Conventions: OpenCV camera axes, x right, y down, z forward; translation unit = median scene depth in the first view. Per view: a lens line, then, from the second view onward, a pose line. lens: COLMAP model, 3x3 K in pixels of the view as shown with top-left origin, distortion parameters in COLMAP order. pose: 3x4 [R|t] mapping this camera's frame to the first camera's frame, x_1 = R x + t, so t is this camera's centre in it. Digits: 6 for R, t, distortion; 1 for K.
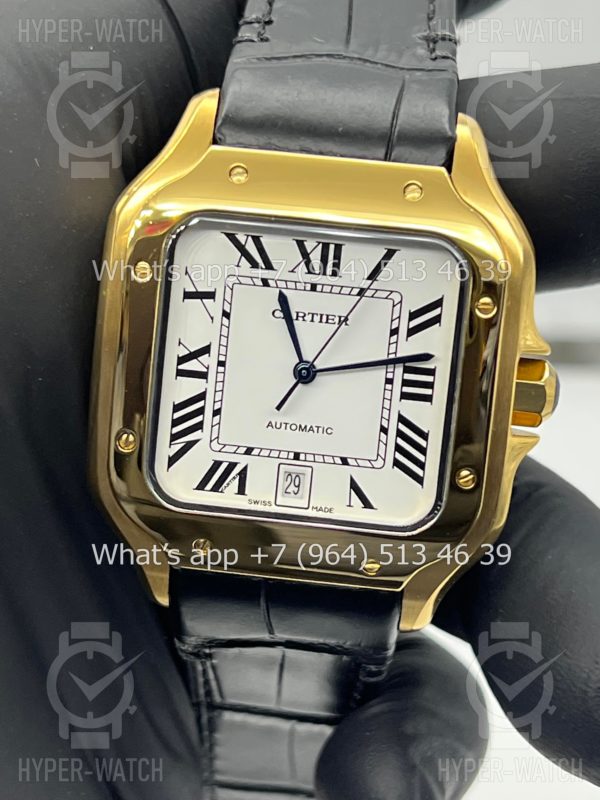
lens RADIAL K [[1822.6, 0, 297.5], [0, 1822.6, 394.7], [0, 0, 1]] dist [0.270320, 0.000000]
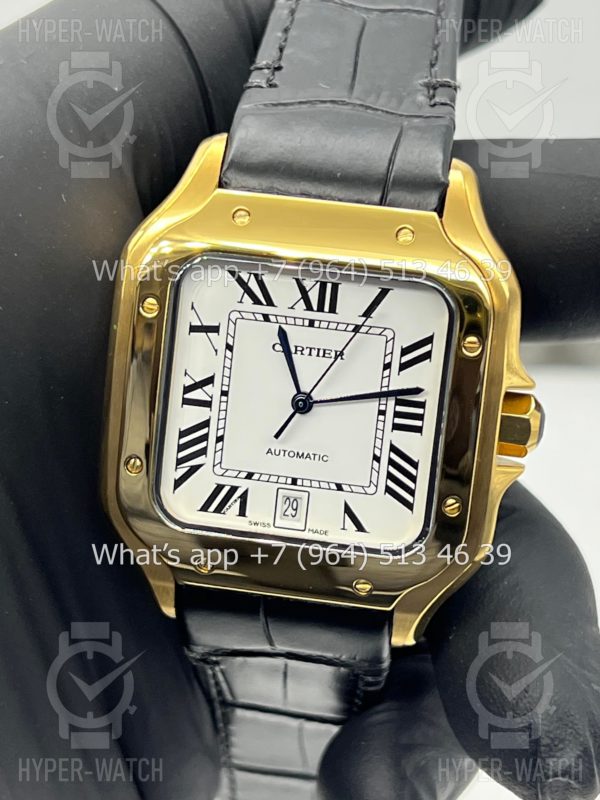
lens RADIAL K [[1822.6, 0, 299.4], [0, 1822.6, 396.1], [0, 0, 1]] dist [0.270320, 0.000000]
pose [[0.998779, 0.015244, -0.046990, 0.051872], [-0.014388, 0.999725, 0.018513, -0.035744], [0.047259, -0.017815, 0.998724, -0.059286]]
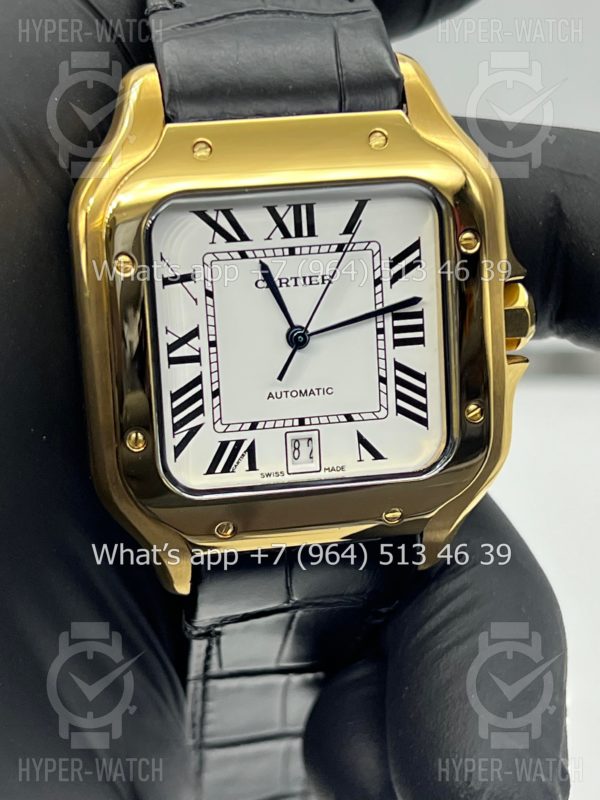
lens RADIAL K [[1822.6, 0, 302.4], [0, 1822.6, 407.4], [0, 0, 1]] dist [0.270320, 0.000000]
pose [[0.962853, -0.187342, 0.194466, -0.192587], [0.175874, 0.981566, 0.074808, -0.048530], [-0.204896, -0.037827, 0.978053, 0.028143]]
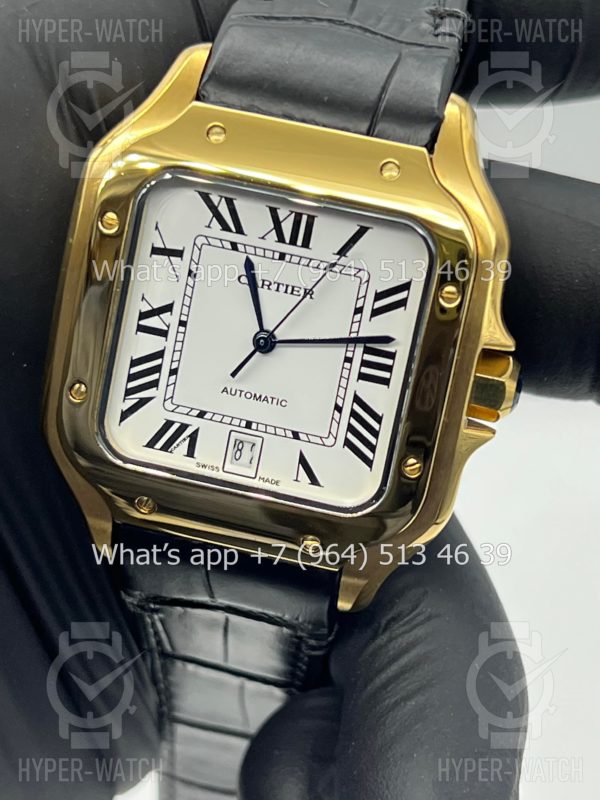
lens RADIAL K [[1822.6, 0, 305.0], [0, 1822.6, 405.0], [0, 0, 1]] dist [0.270320, 0.000000]
pose [[0.992182, 0.110488, -0.058021, 0.086524], [-0.108194, 0.993271, 0.041303, -0.021215], [0.062194, -0.034703, 0.997461, 0.014930]]
